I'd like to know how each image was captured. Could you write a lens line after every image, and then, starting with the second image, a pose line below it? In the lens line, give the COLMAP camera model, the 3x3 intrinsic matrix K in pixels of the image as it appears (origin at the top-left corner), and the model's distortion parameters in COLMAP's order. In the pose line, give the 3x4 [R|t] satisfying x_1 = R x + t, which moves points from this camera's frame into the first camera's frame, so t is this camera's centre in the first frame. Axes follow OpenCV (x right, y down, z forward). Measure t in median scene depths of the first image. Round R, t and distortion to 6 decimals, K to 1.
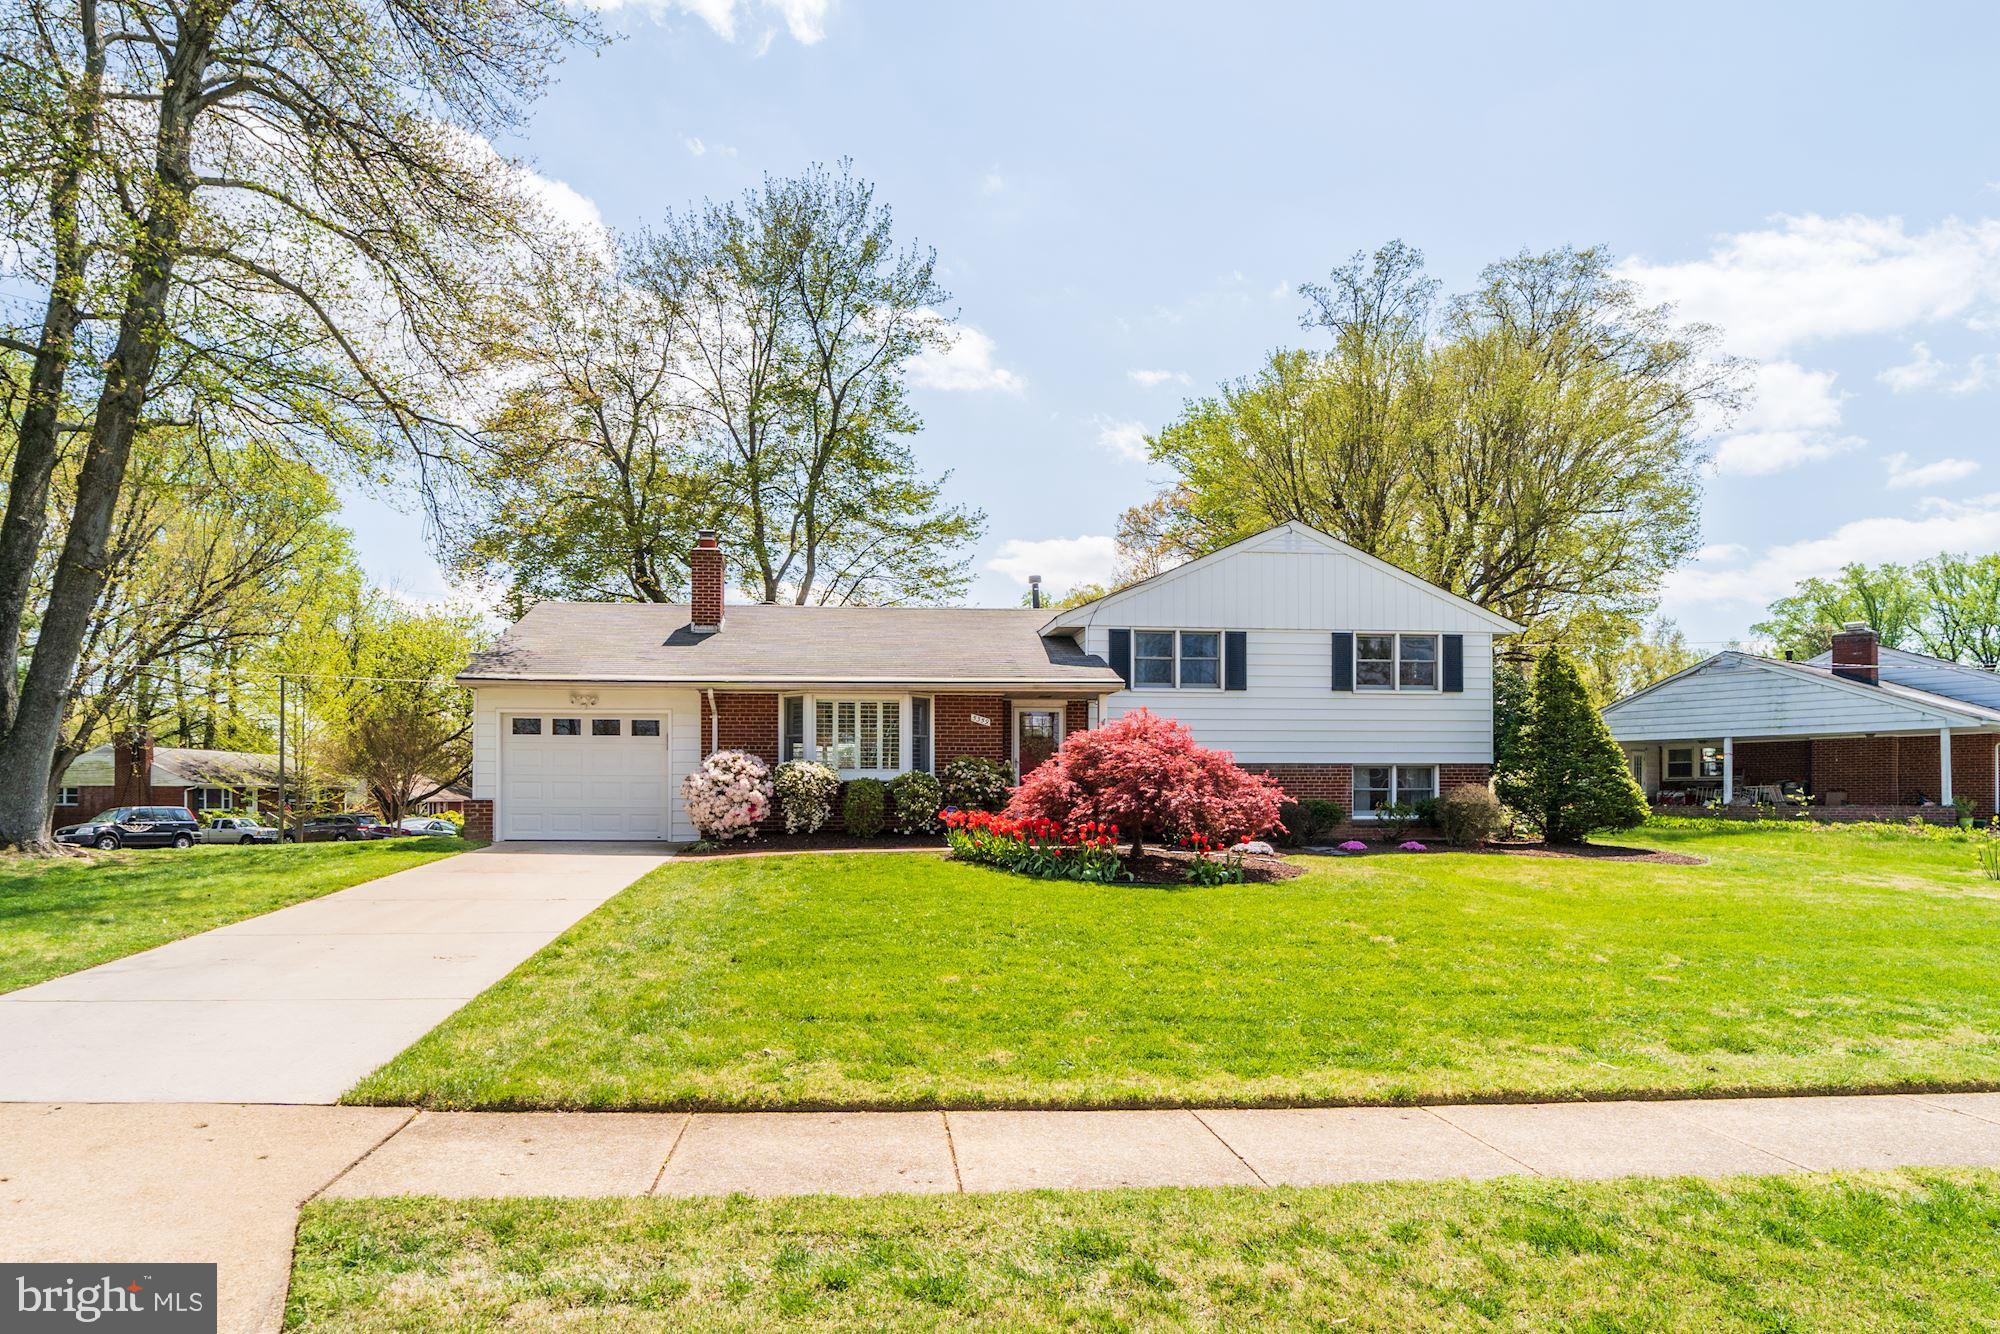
lens RADIAL K [[1095.6, 0, 992.6], [0, 1095.6, 811.2], [0, 0, 1]] dist [-0.000334, -0.000023]
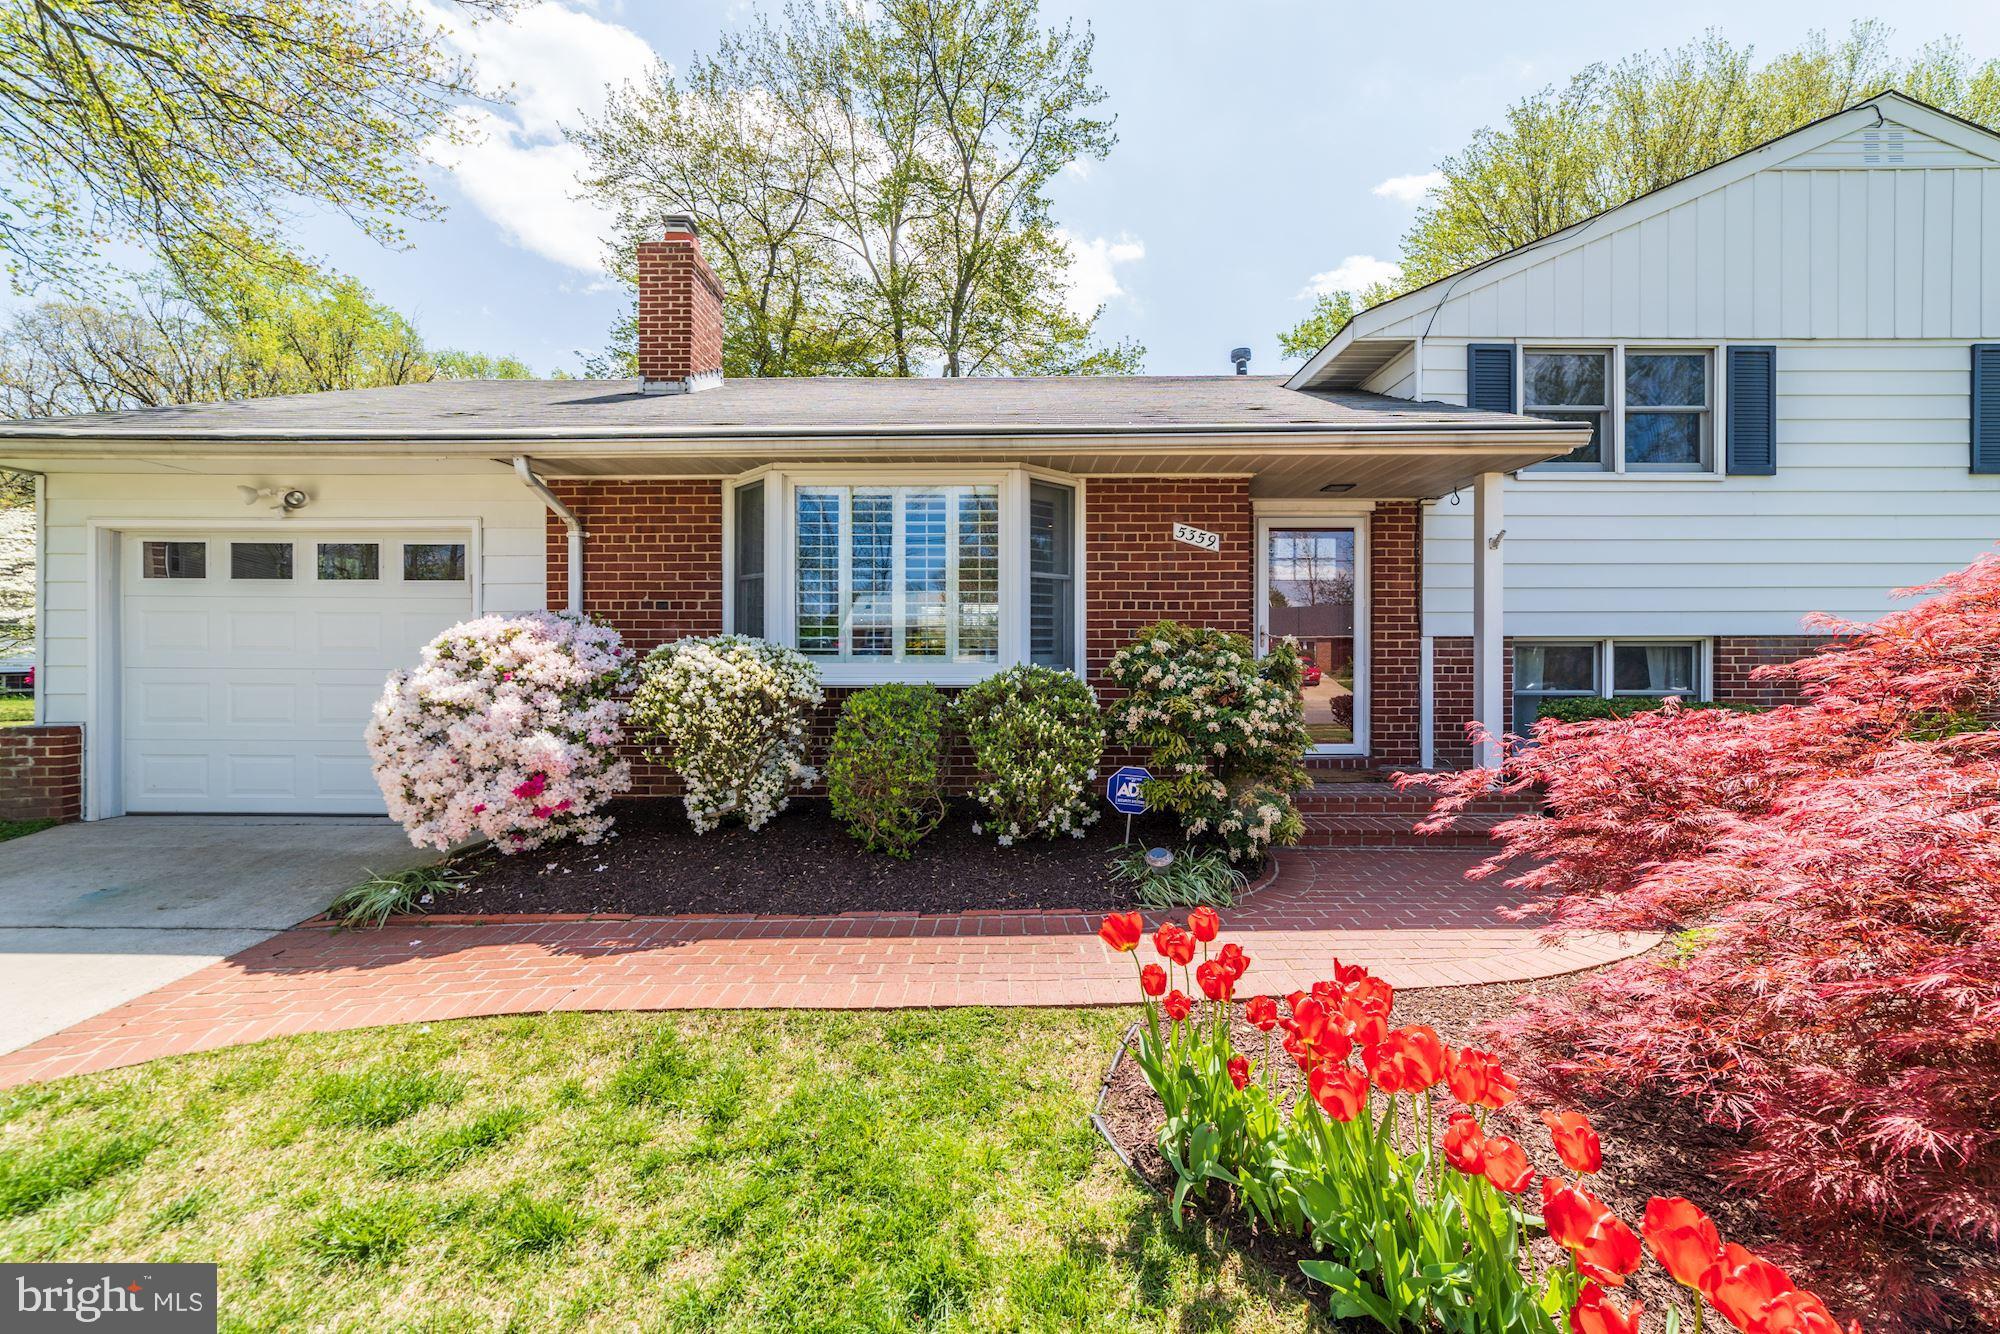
lens RADIAL K [[751.0, 0, 1038.2], [0, 751.0, 655.8], [0, 0, 1]] dist [-0.003672, -0.000035]
pose [[0.992225, 0.002814, -0.124429, -0.035132], [-0.002802, 0.999996, 0.000276, -0.037576], [0.124429, 0.000075, 0.992228, 0.706756]]
